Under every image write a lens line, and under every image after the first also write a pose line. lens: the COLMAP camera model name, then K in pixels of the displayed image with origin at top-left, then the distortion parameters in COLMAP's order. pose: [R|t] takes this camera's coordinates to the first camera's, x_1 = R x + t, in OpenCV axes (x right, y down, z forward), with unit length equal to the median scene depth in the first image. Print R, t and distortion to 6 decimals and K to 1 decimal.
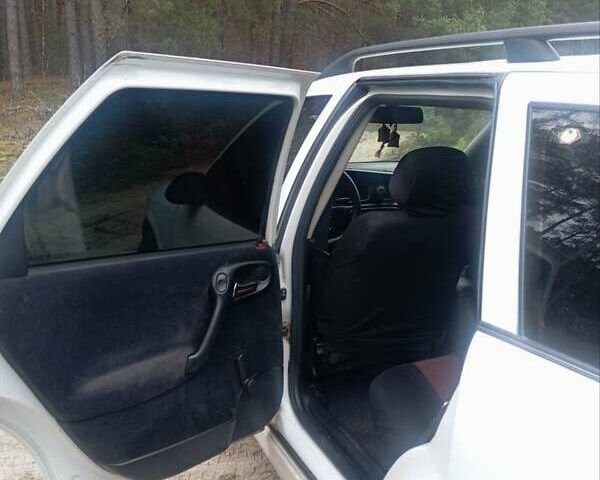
lens RADIAL K [[643.9, 0, 299.9], [0, 643.9, 245.6], [0, 0, 1]] dist [0.165124, -0.439146]
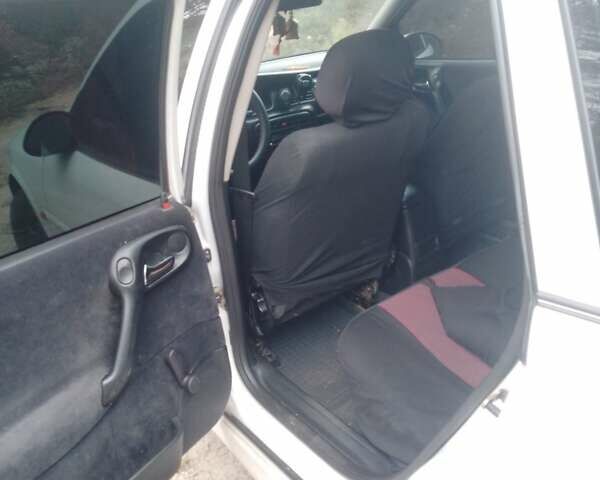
lens RADIAL K [[643.9, 0, 299.9], [0, 643.9, 245.6], [0, 0, 1]] dist [0.165124, -0.439146]
pose [[0.970257, -0.201143, 0.134698, -0.020354], [0.178579, 0.970377, 0.162719, -0.045400], [-0.163437, -0.133825, 0.977435, 0.222755]]
